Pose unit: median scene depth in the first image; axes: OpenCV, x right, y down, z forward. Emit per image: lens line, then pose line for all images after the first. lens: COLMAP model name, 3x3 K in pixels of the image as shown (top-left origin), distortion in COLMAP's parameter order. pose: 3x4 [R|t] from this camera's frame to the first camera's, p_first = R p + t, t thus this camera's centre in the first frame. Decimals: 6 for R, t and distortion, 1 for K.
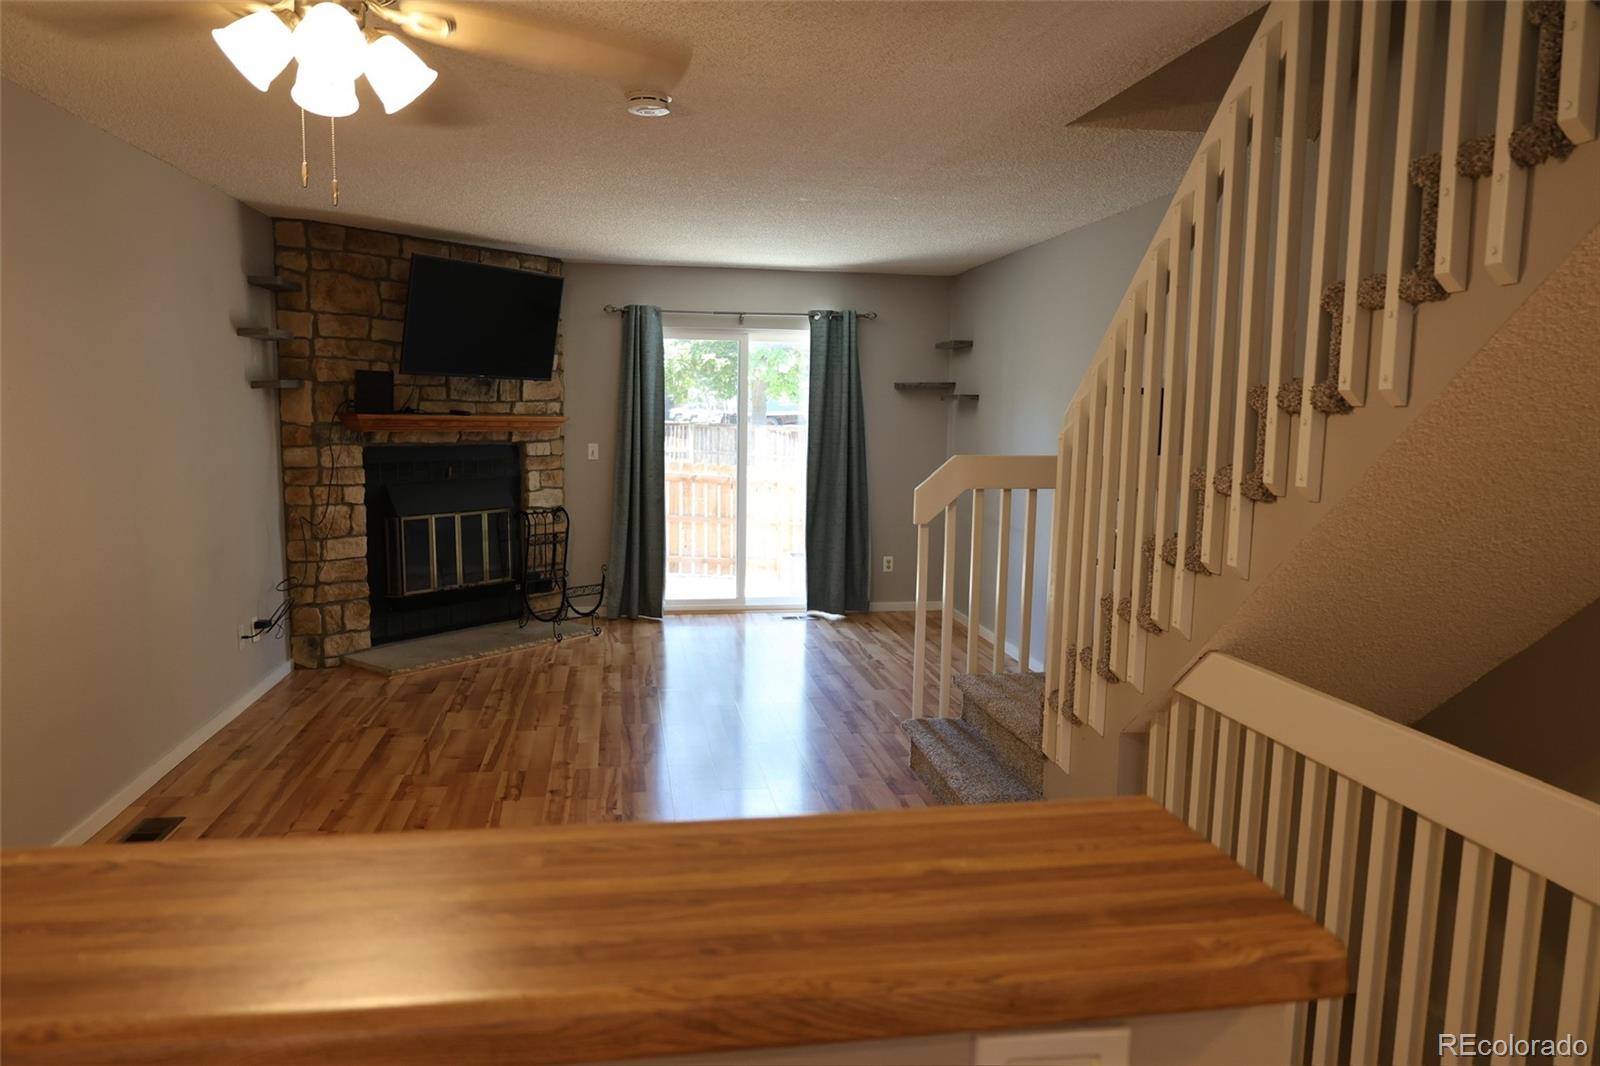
lens RADIAL K [[1081.6, 0, 802.5], [0, 1081.6, 536.2], [0, 0, 1]] dist [-0.014721, 0.004579]
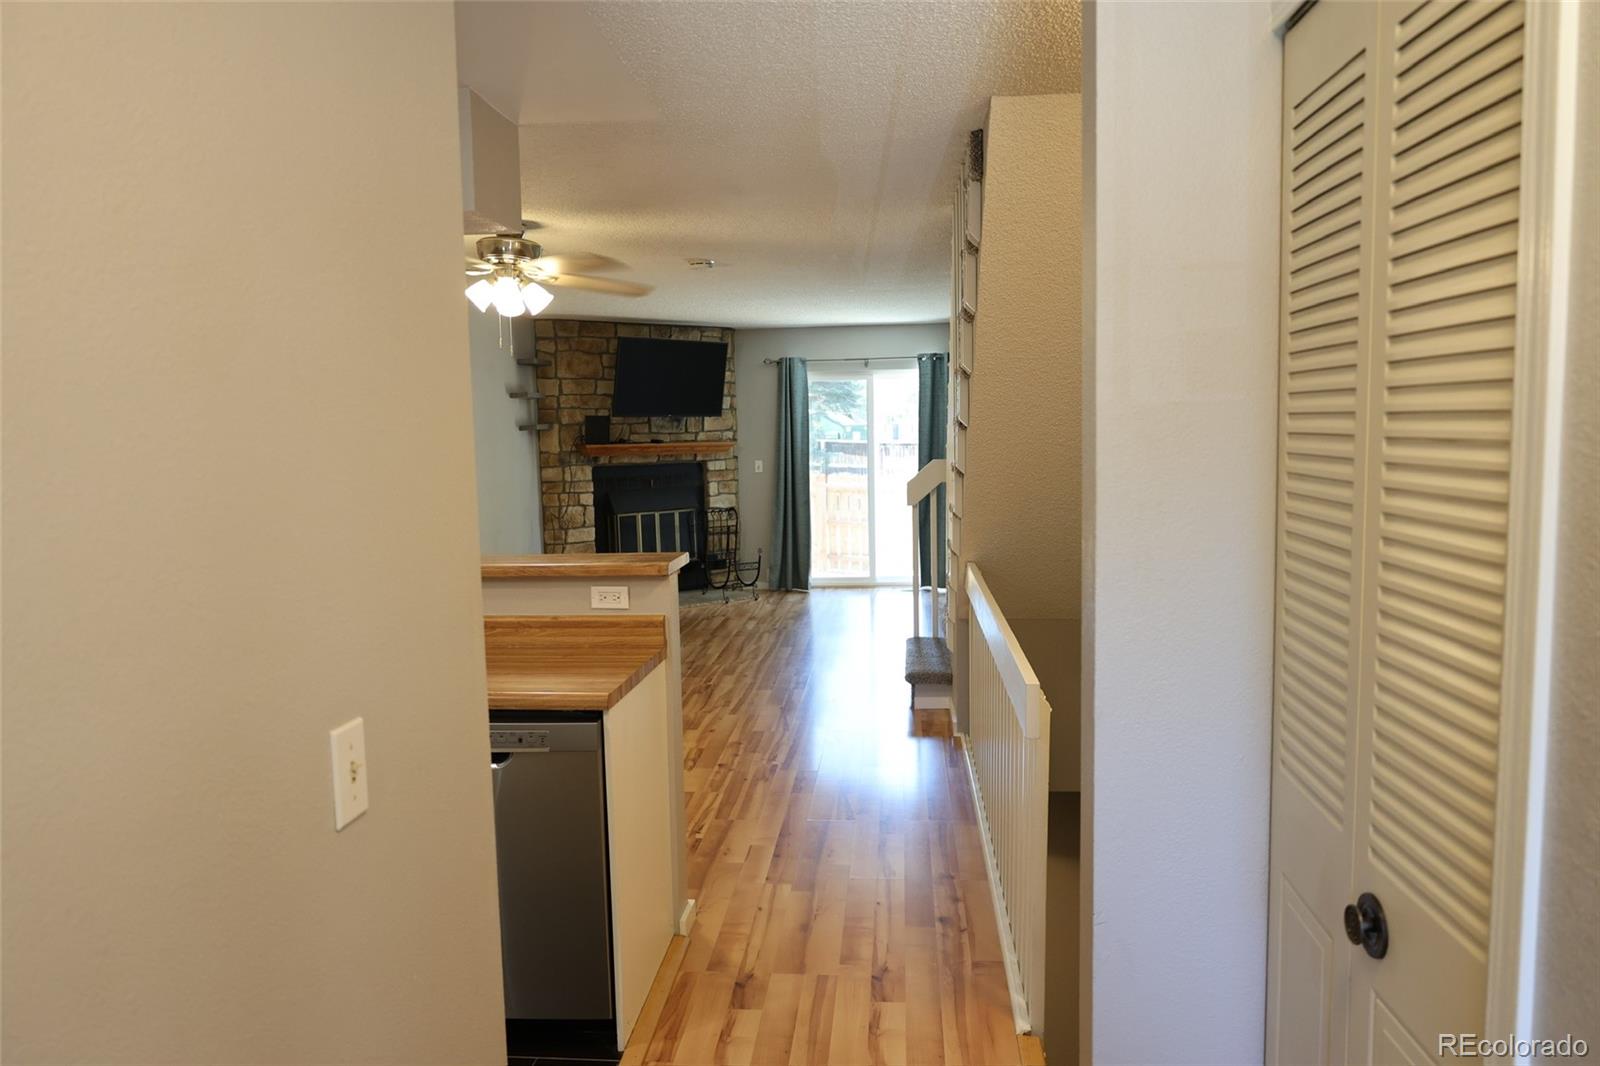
lens RADIAL K [[1081.6, 0, 799.6], [0, 1081.6, 536.1], [0, 0, 1]] dist [-0.014721, 0.004579]
pose [[0.965681, -0.010061, -0.259535, 0.235034], [0.005317, 0.999806, -0.018974, 0.039266], [0.259676, 0.016943, 0.965547, -0.333024]]
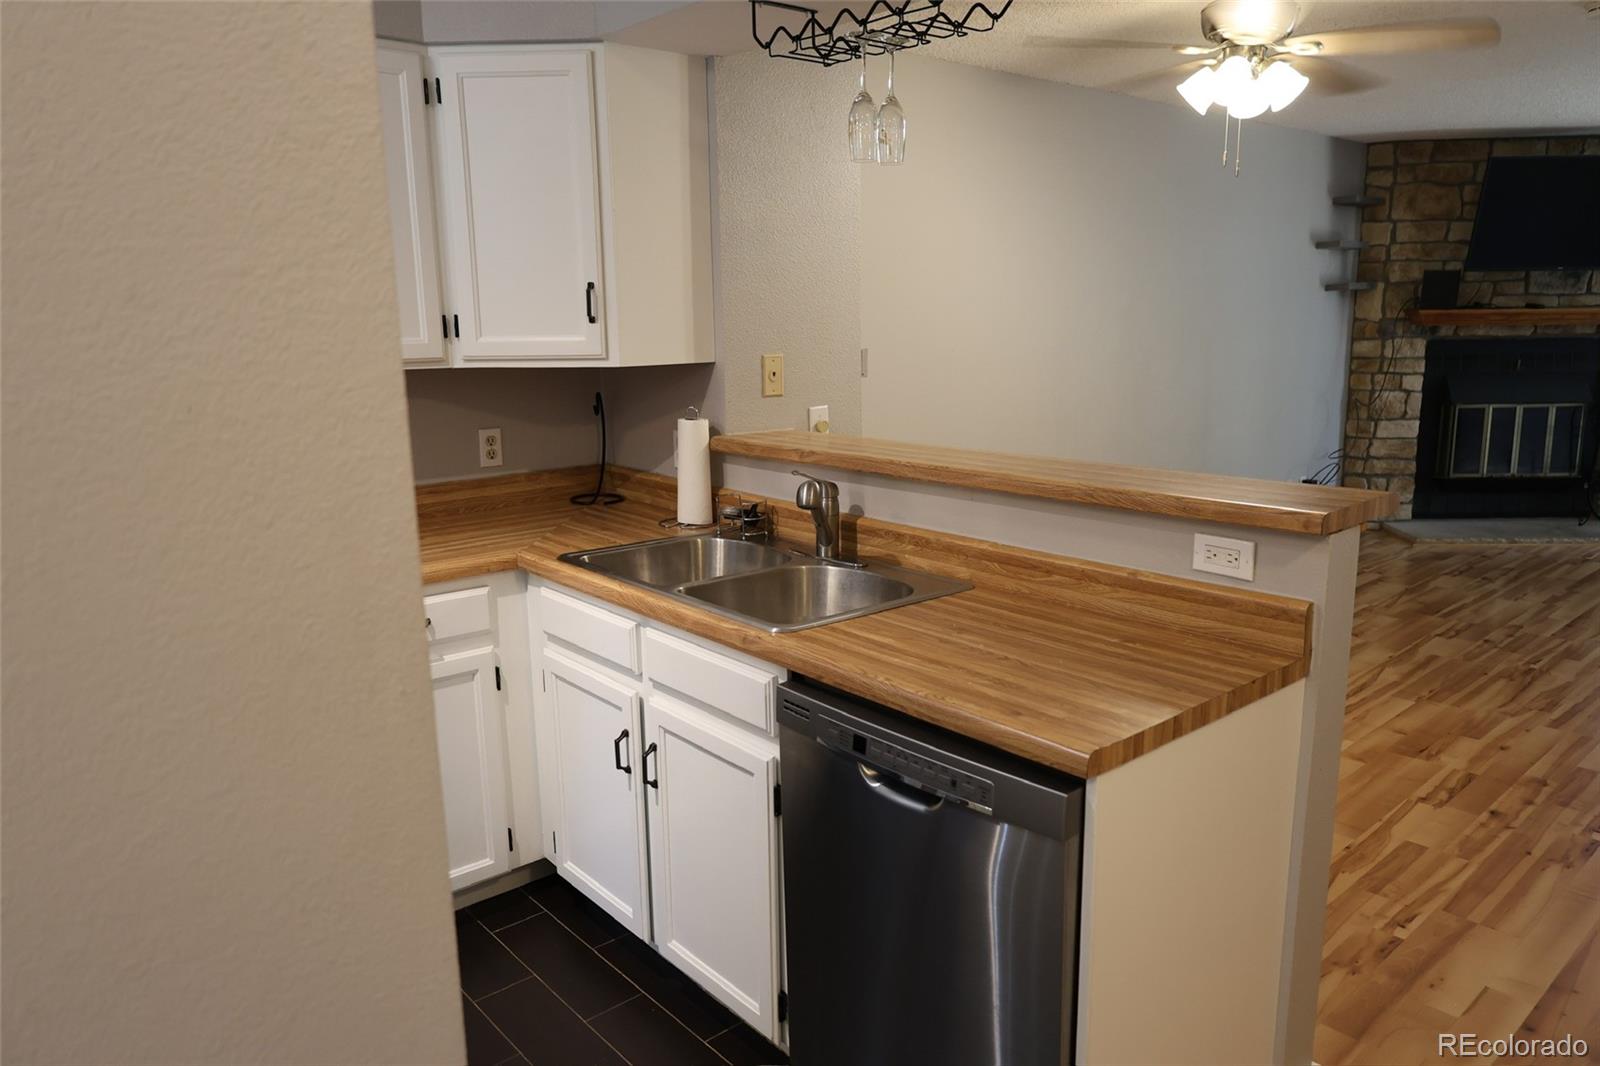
lens RADIAL K [[1081.6, 0, 797.1], [0, 1081.6, 538.7], [0, 0, 1]] dist [-0.014721, 0.004579]
pose [[0.519218, 0.148439, -0.841653, 0.209535], [-0.073579, 0.988909, 0.129018, 0.023770], [0.851469, -0.005060, 0.524381, -0.134384]]
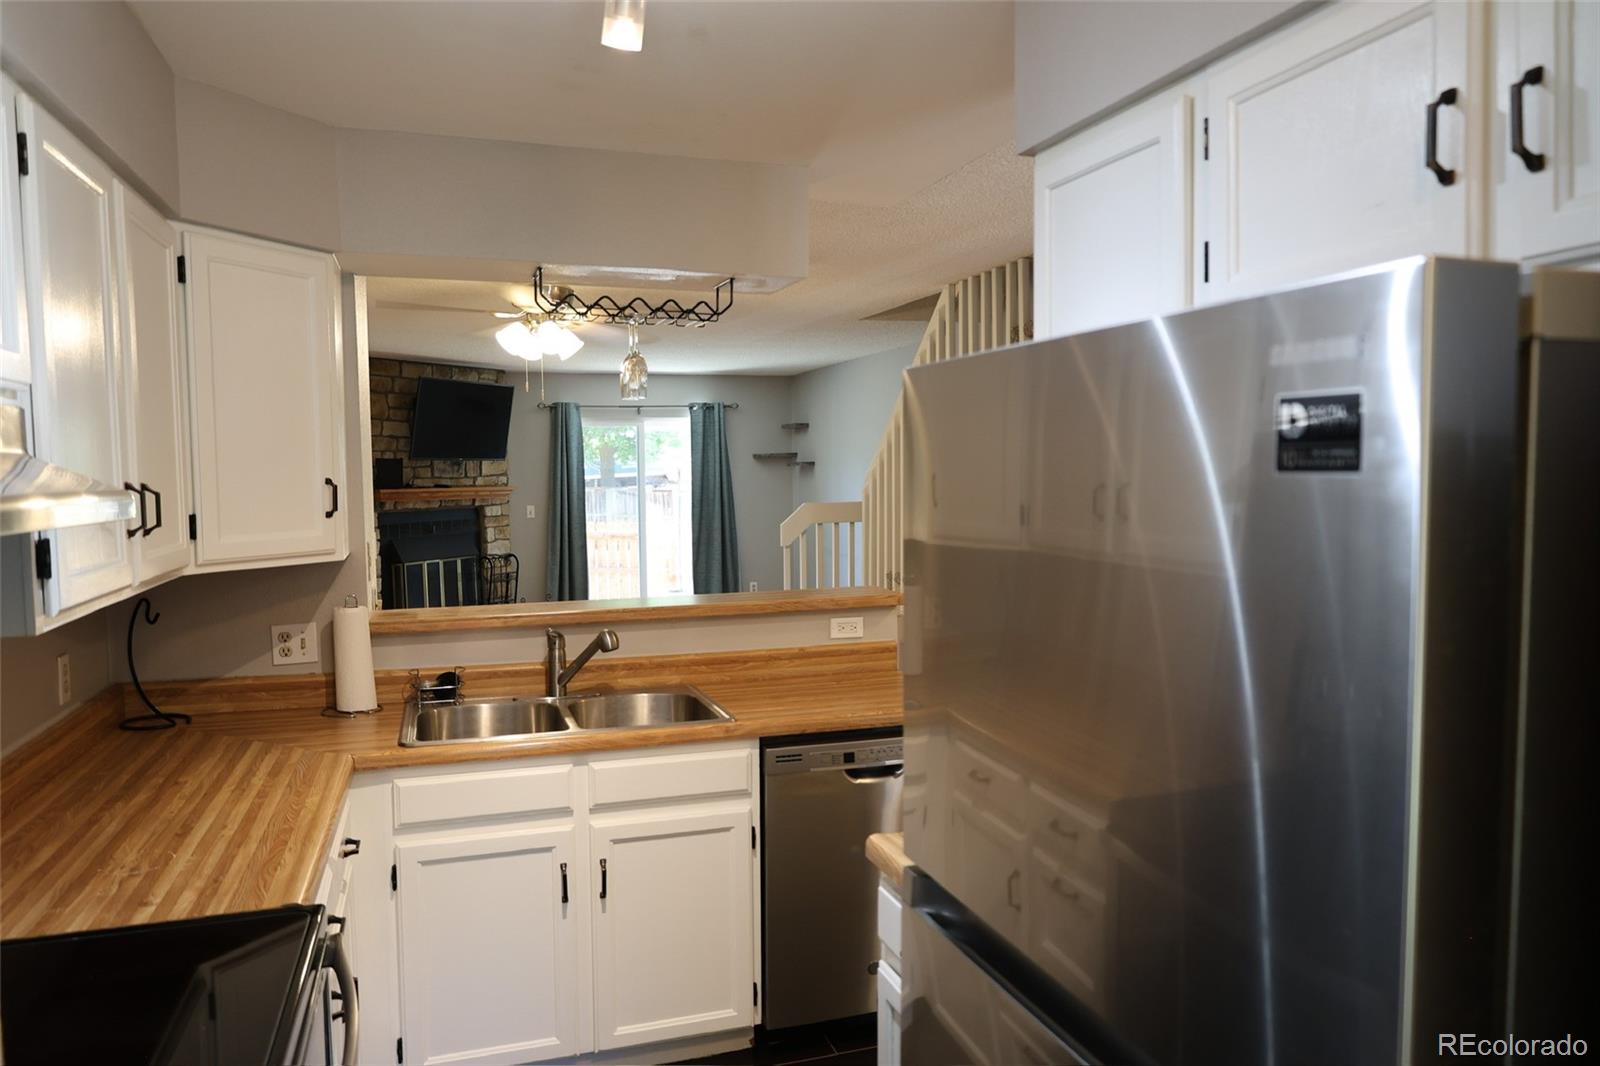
lens RADIAL K [[1081.6, 0, 800.8], [0, 1081.6, 532.6], [0, 0, 1]] dist [-0.014721, 0.004579]
pose [[0.988099, -0.037800, 0.149100, -0.073666], [0.046106, 0.997548, -0.052650, 0.037306], [-0.146744, 0.058898, 0.987420, -0.413345]]
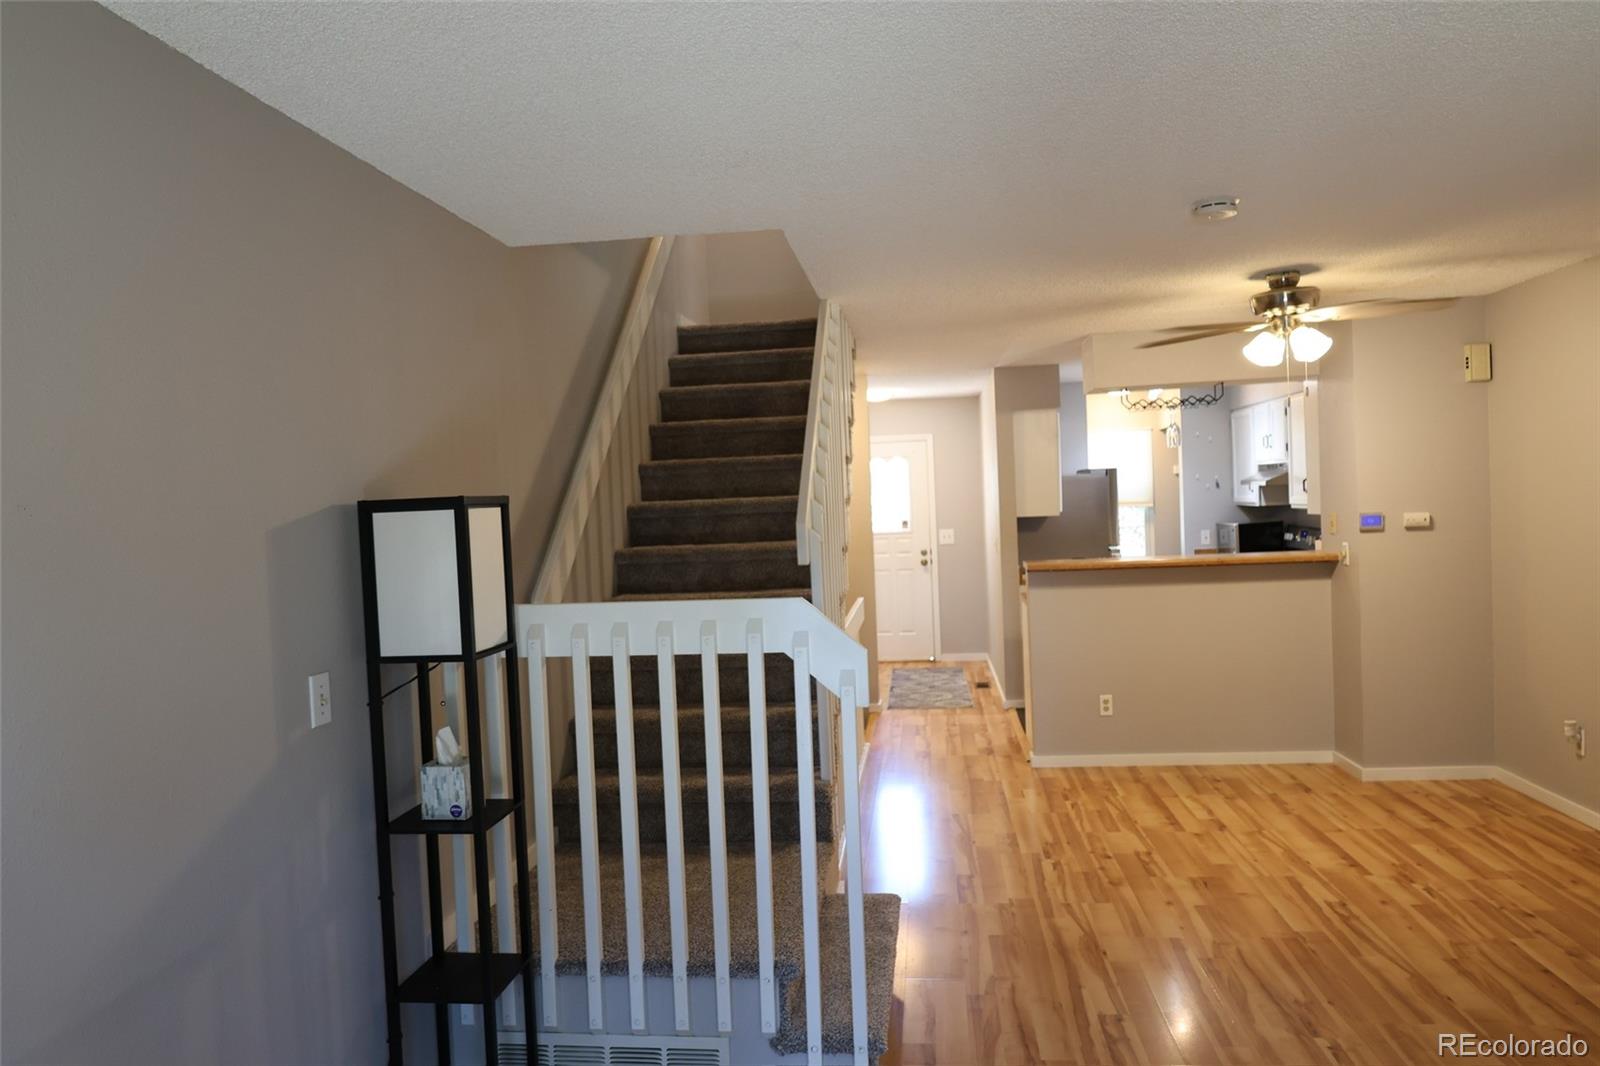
lens RADIAL K [[1081.6, 0, 799.2], [0, 1081.6, 537.6], [0, 0, 1]] dist [-0.014721, 0.004579]
pose [[-0.959334, 0.013785, 0.281938, -0.022761], [0.060064, 0.985902, 0.156172, -0.138108], [-0.275810, 0.166756, -0.946637, 1.059090]]
